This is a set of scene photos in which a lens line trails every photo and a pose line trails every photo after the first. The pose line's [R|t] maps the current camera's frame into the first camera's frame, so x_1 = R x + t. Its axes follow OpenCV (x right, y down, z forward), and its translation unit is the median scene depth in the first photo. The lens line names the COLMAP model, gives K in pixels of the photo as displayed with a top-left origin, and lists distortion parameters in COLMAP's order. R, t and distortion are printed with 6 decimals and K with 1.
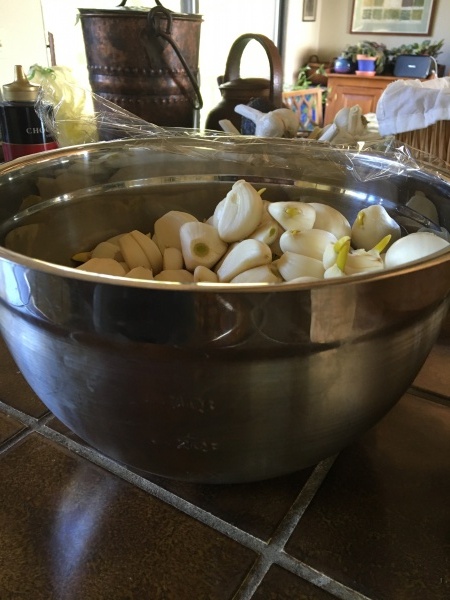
lens RADIAL K [[513.6, 0, 224.4], [0, 513.6, 299.1], [0, 0, 1]] dist [0.036833, 0.009012]
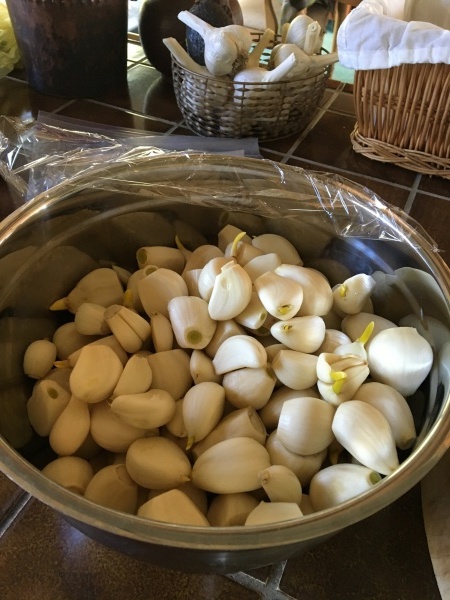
lens RADIAL K [[513.6, 0, 223.2], [0, 513.6, 297.8], [0, 0, 1]] dist [0.036833, 0.009012]
pose [[0.990231, -0.063280, 0.124250, -0.055059], [0.021014, 0.948639, 0.315663, -0.243649], [-0.137843, -0.309968, 0.940701, 0.023725]]
